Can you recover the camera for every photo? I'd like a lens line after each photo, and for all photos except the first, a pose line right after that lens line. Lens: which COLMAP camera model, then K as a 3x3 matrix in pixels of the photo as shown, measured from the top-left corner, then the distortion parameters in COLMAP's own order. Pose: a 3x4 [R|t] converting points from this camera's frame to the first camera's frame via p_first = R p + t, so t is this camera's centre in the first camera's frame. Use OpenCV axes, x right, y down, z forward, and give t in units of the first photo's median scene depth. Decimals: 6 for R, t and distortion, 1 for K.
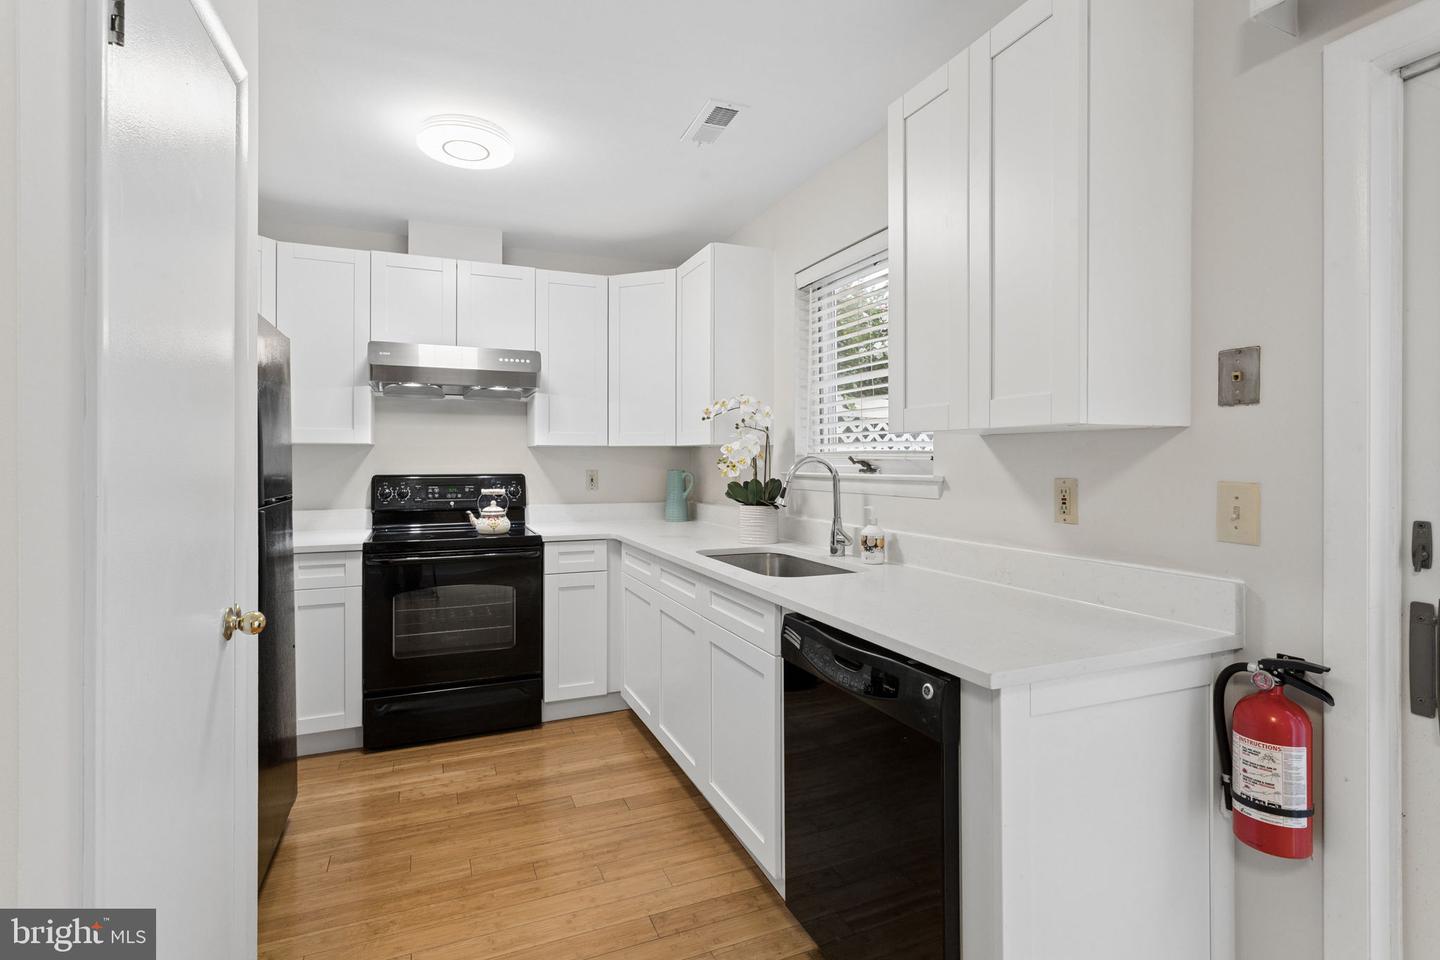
lens RADIAL K [[682.7, 0, 712.3], [0, 682.7, 455.4], [0, 0, 1]] dist [0.001879, 0.000383]
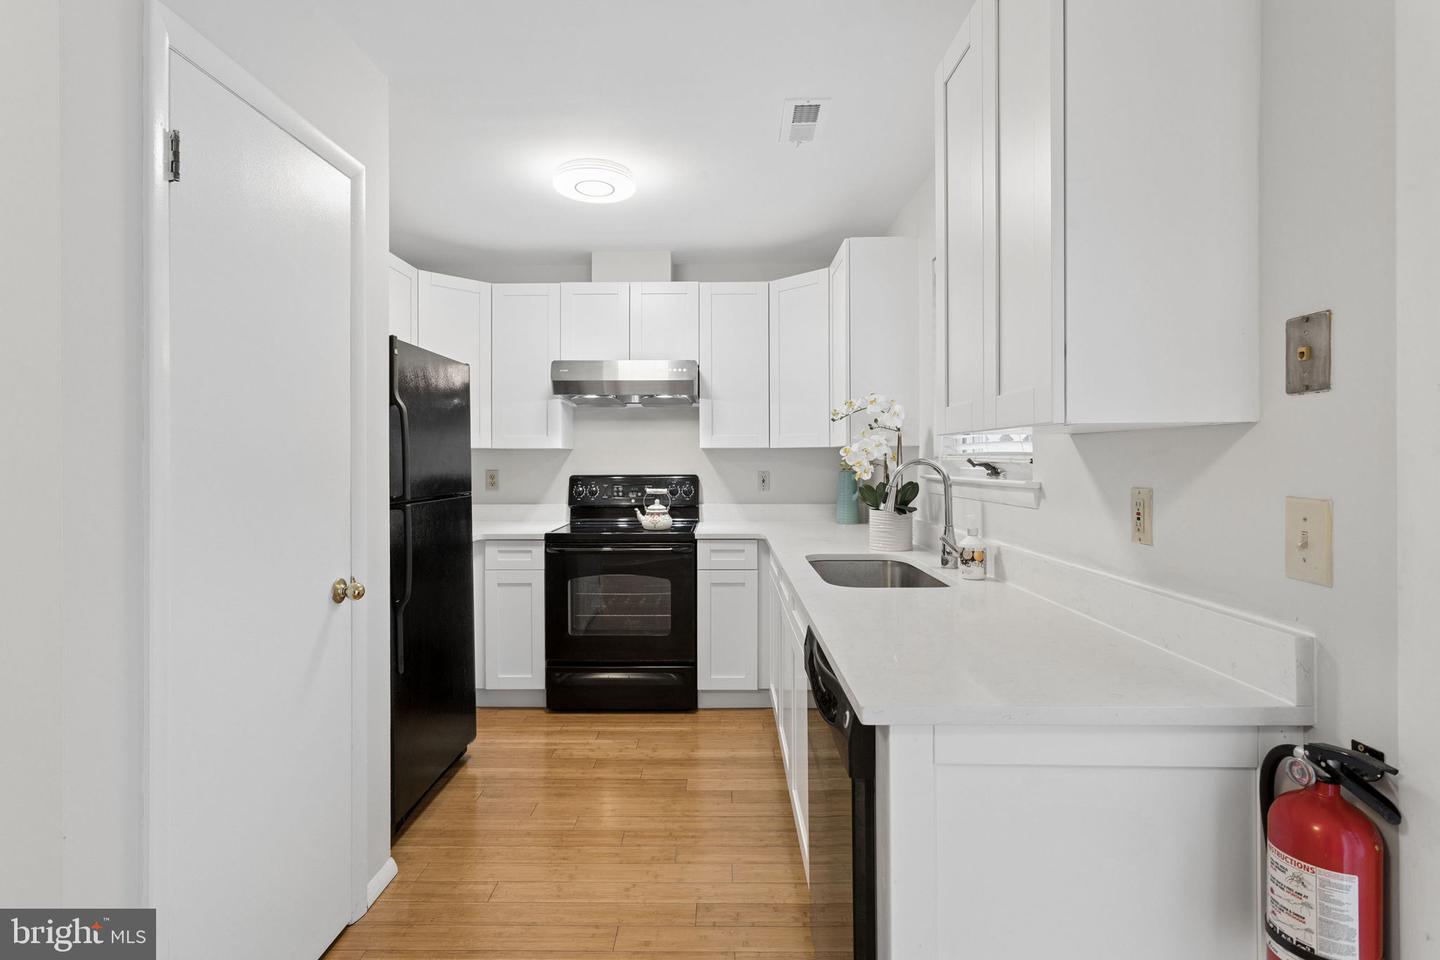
lens RADIAL K [[683.2, 0, 717.6], [0, 683.2, 452.5], [0, 0, 1]] dist [0.000693, 0.000586]
pose [[0.917936, -0.007586, -0.396656, 0.255071], [0.006976, 0.999971, -0.002980, -0.006127], [0.396667, -0.000032, 0.917963, 0.041996]]
